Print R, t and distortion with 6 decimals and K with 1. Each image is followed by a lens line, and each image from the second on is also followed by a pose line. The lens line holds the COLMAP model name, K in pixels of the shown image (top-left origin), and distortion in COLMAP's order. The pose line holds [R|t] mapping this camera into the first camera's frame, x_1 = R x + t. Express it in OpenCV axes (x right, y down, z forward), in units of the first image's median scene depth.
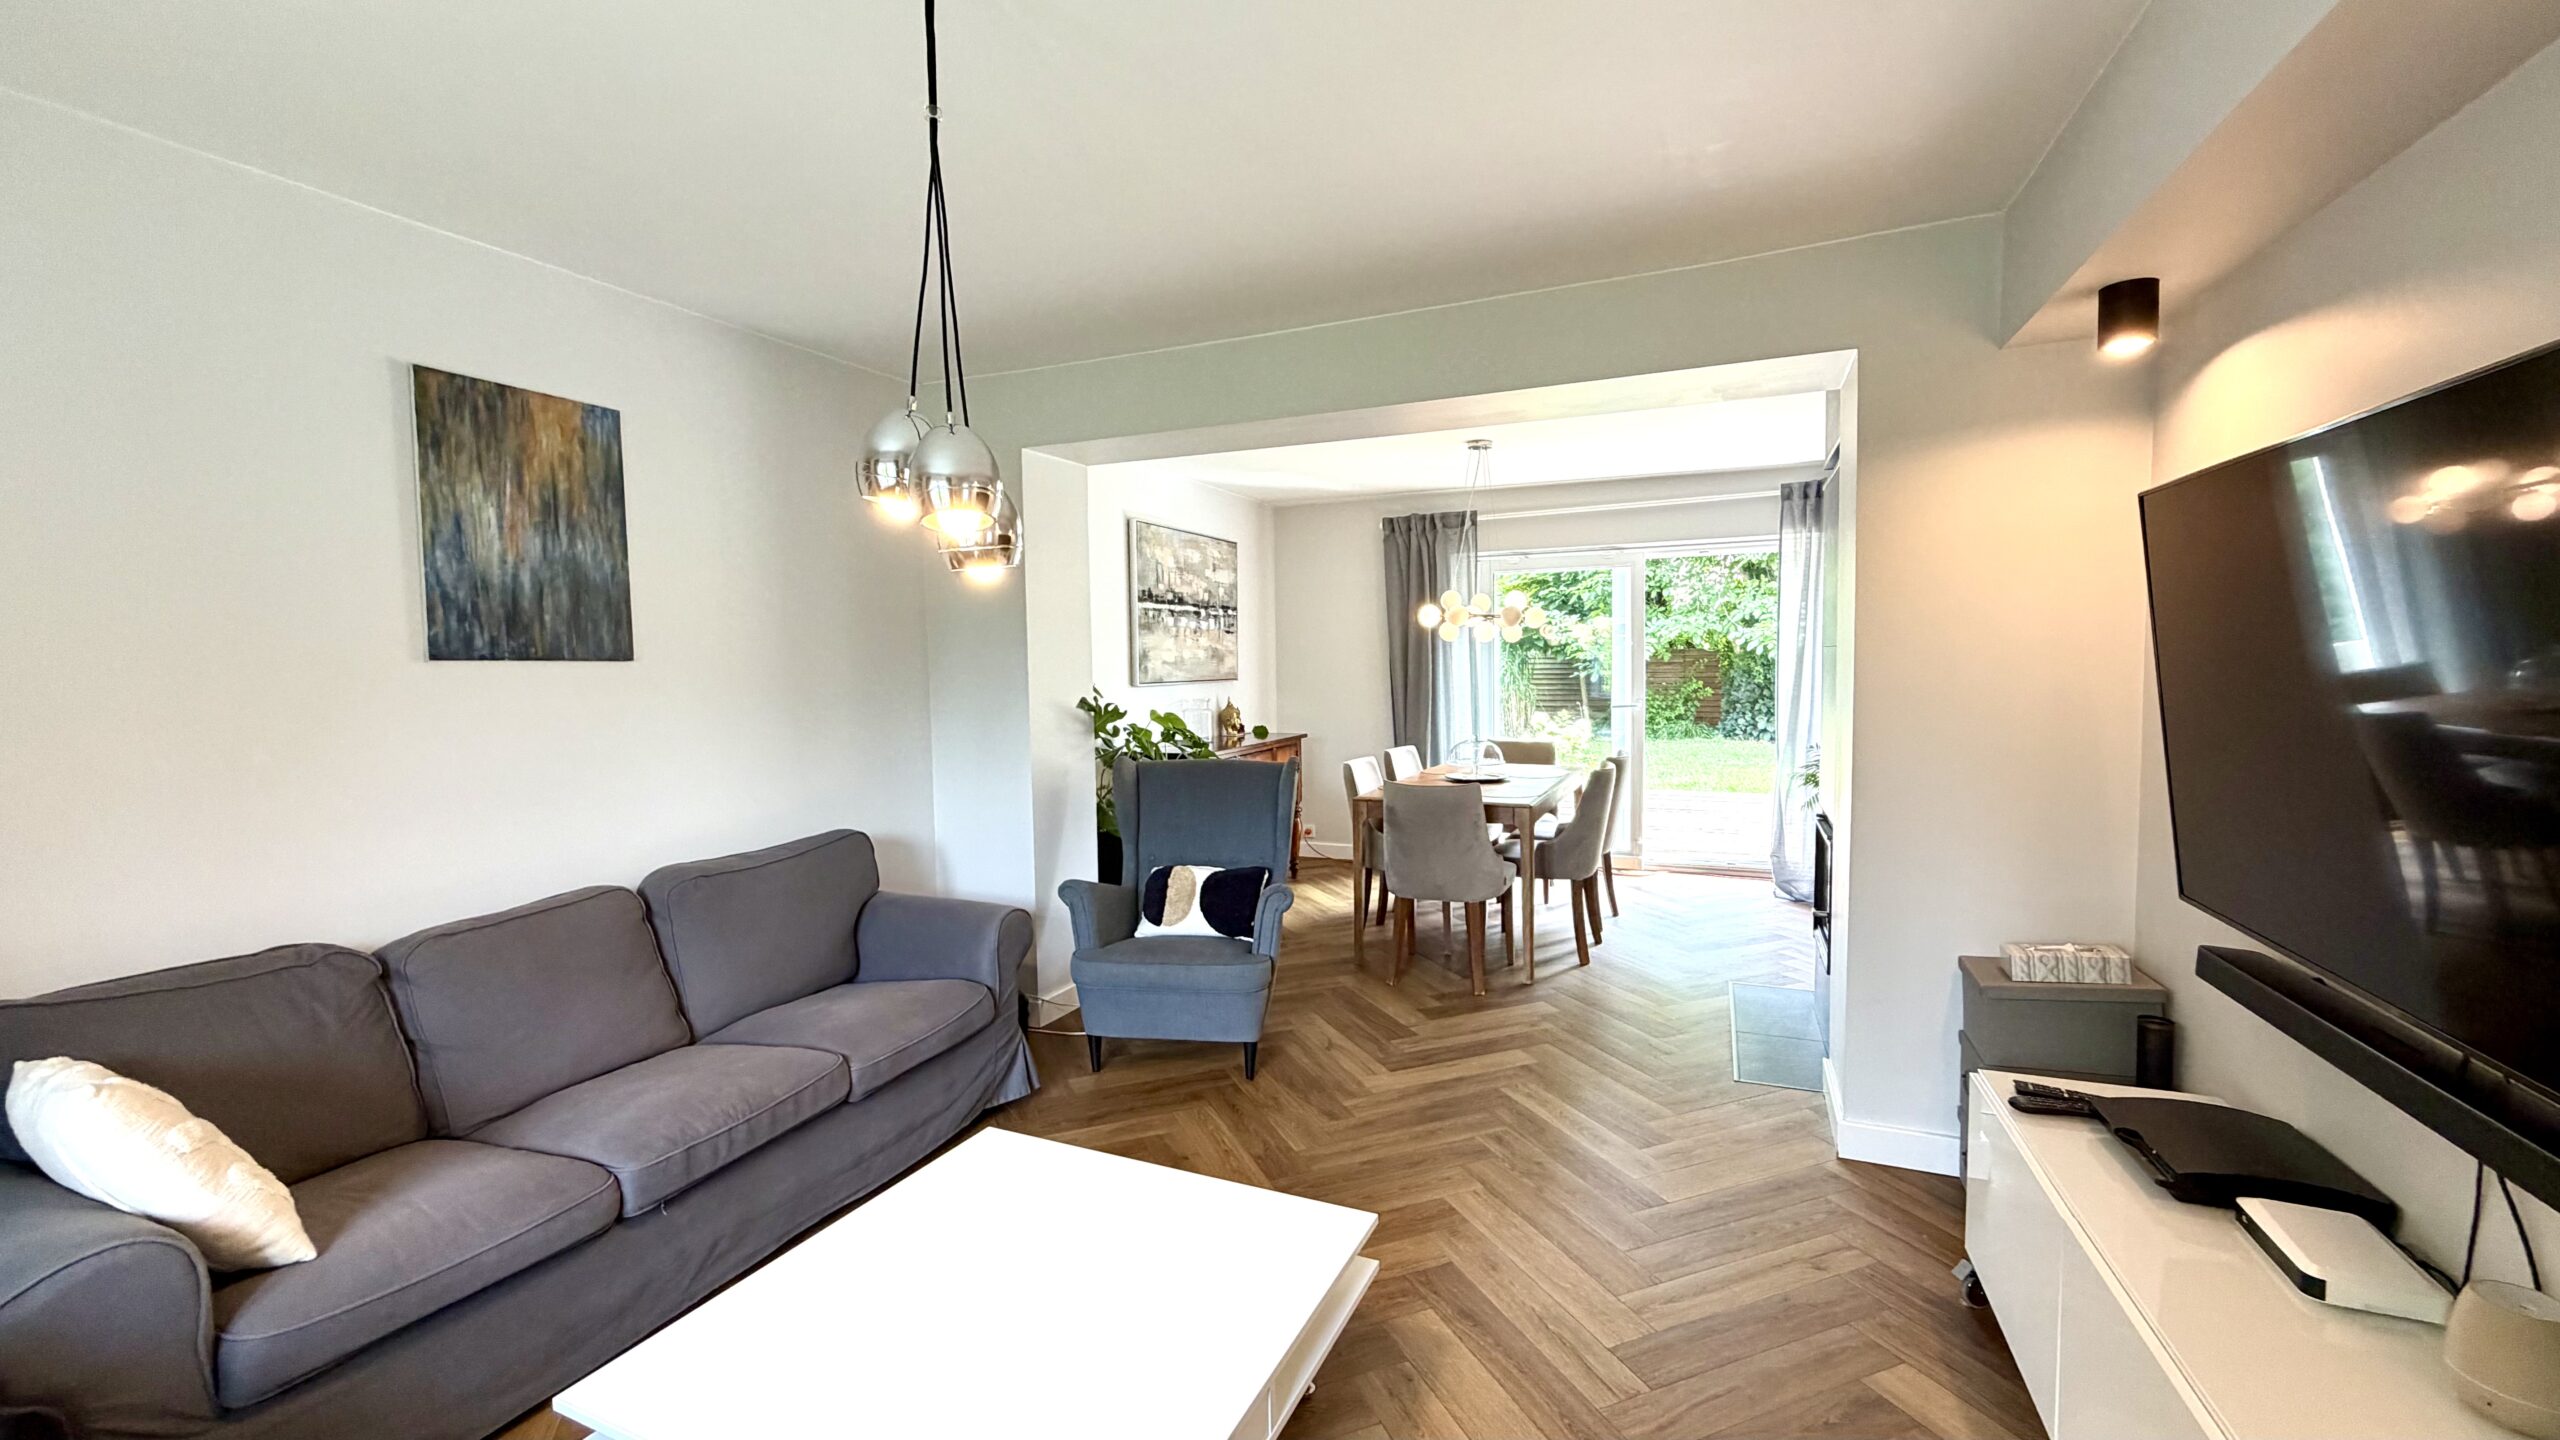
lens RADIAL K [[1024.4, 0, 1271.3], [0, 1024.4, 728.5], [0, 0, 1]] dist [-0.002527, 0.000117]
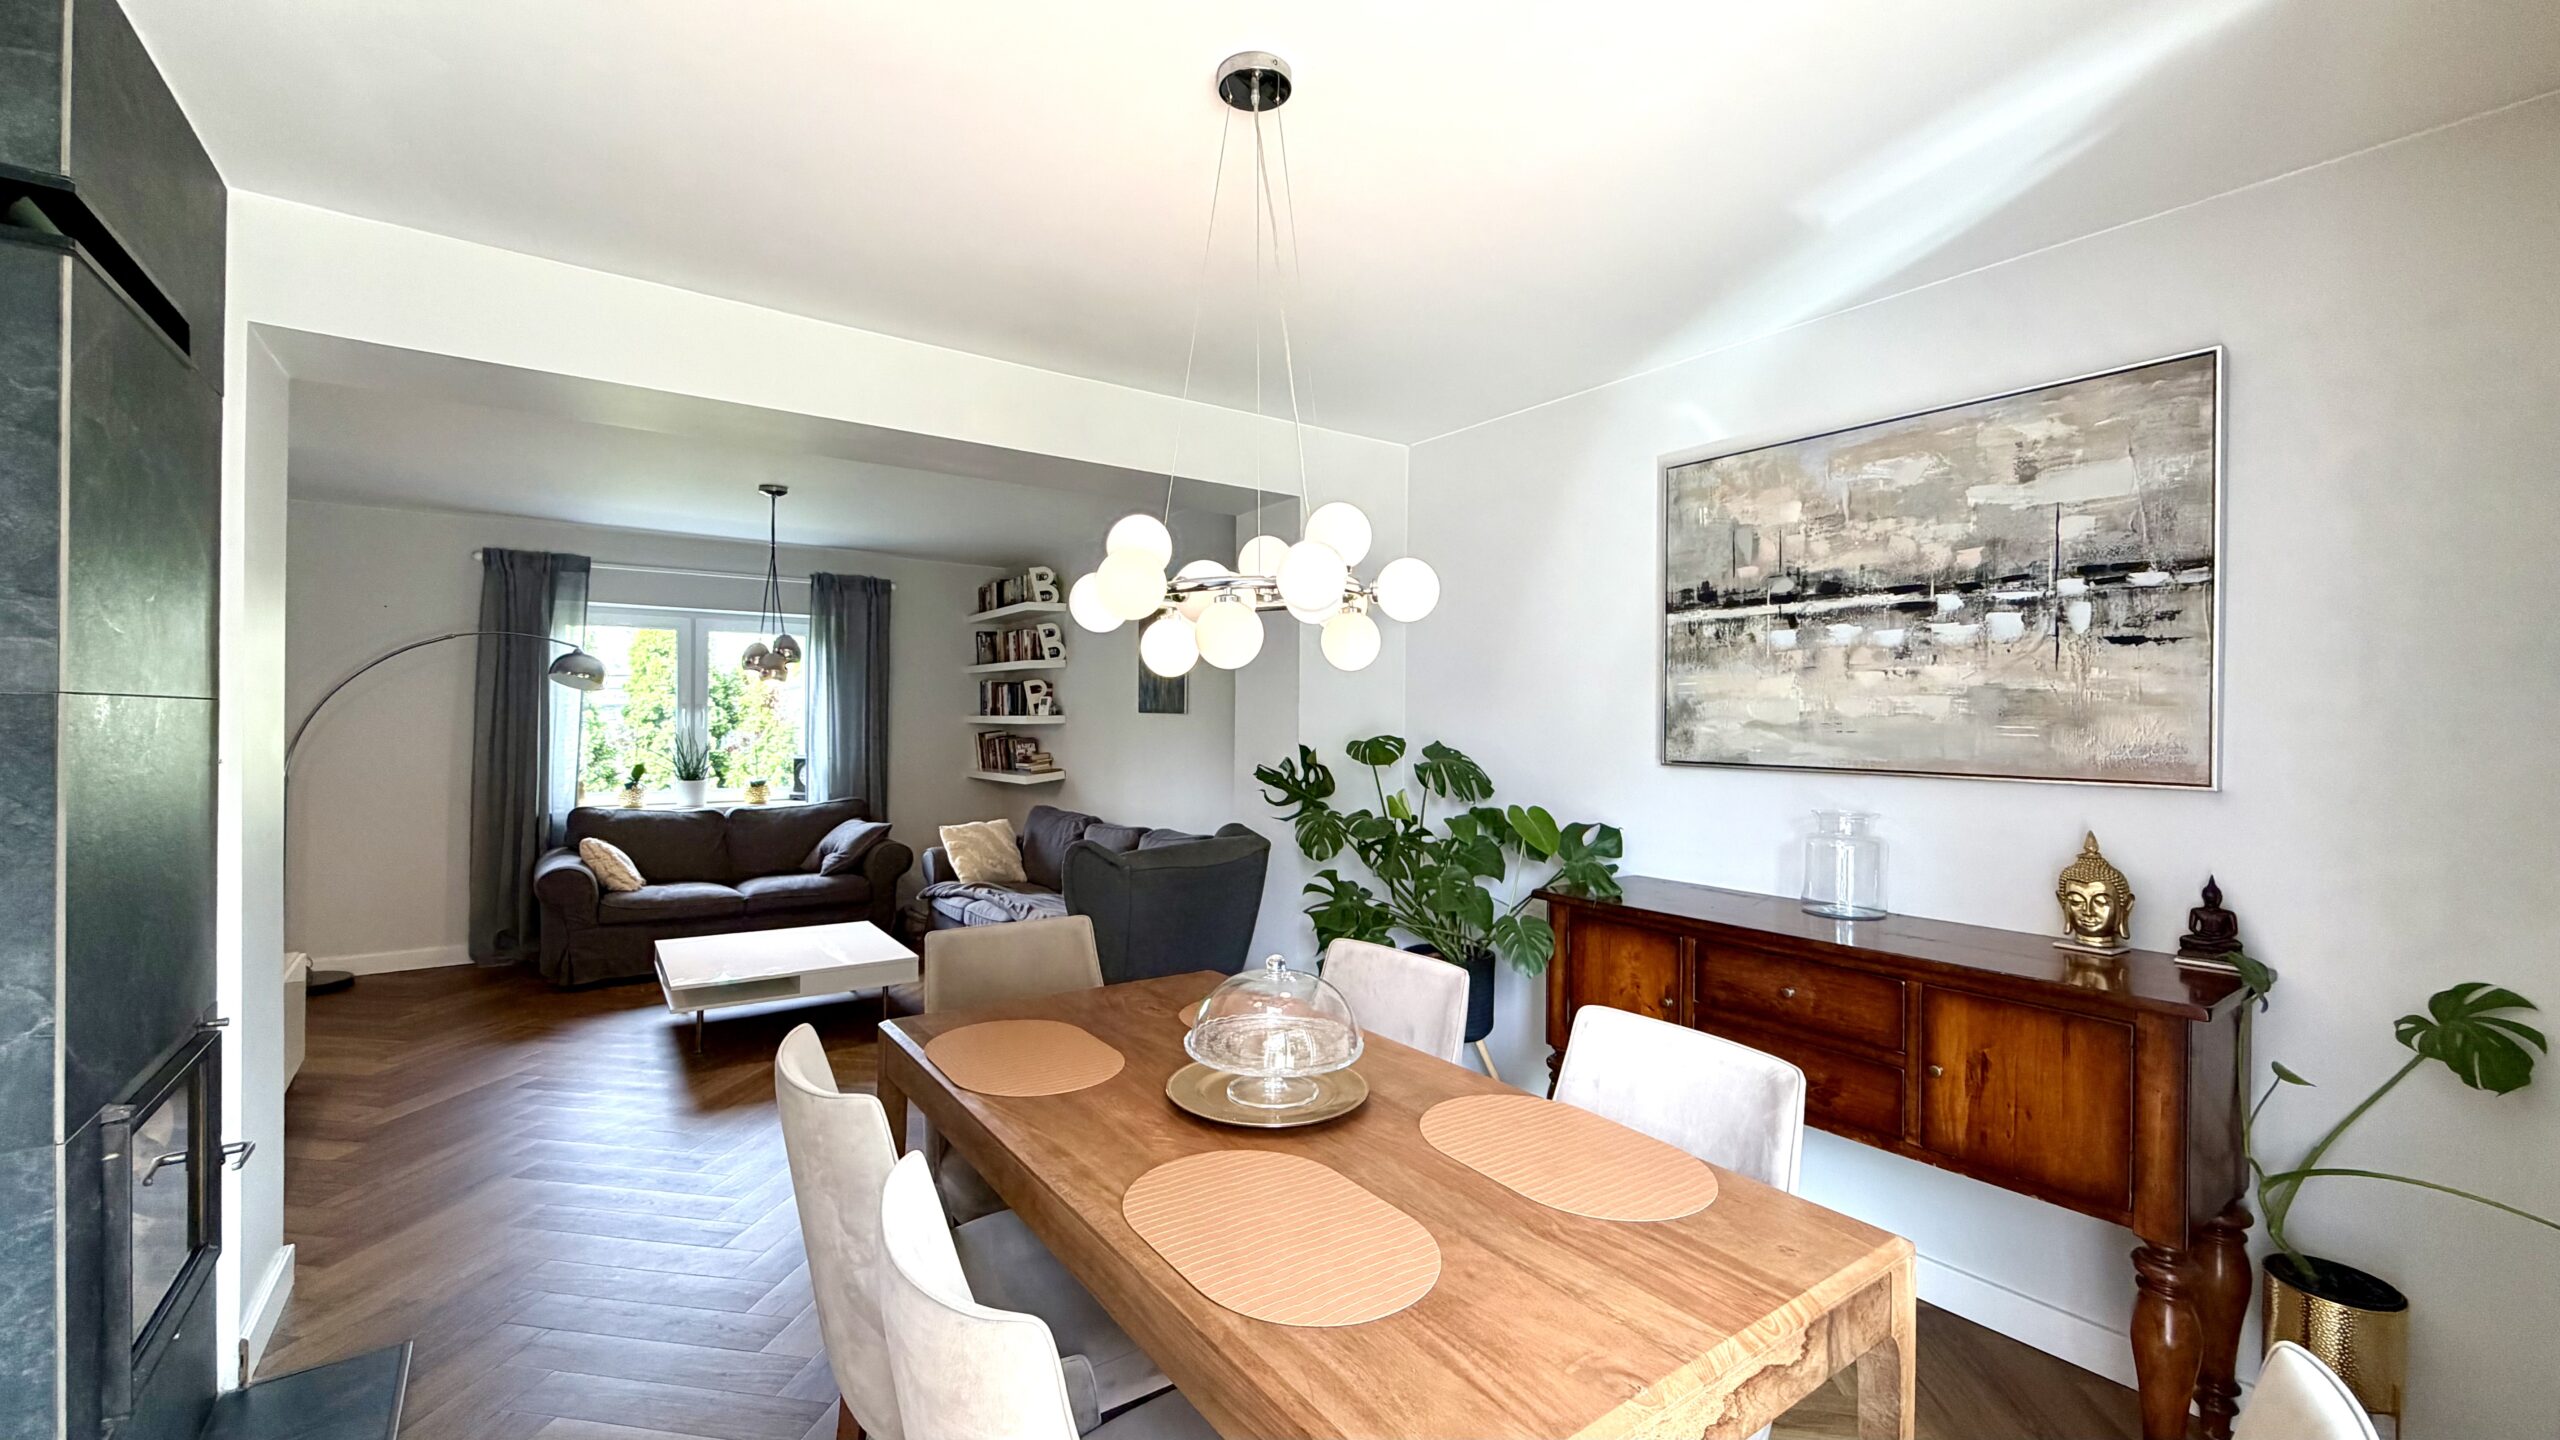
lens RADIAL K [[1024.4, 0, 1268.8], [0, 1024.4, 718.7], [0, 0, 1]] dist [-0.002527, 0.000117]
pose [[-0.510240, 0.009061, -0.859984, 0.405434], [-0.058308, 0.997279, 0.045103, -0.070869], [0.858053, 0.073157, -0.508323, 0.980987]]
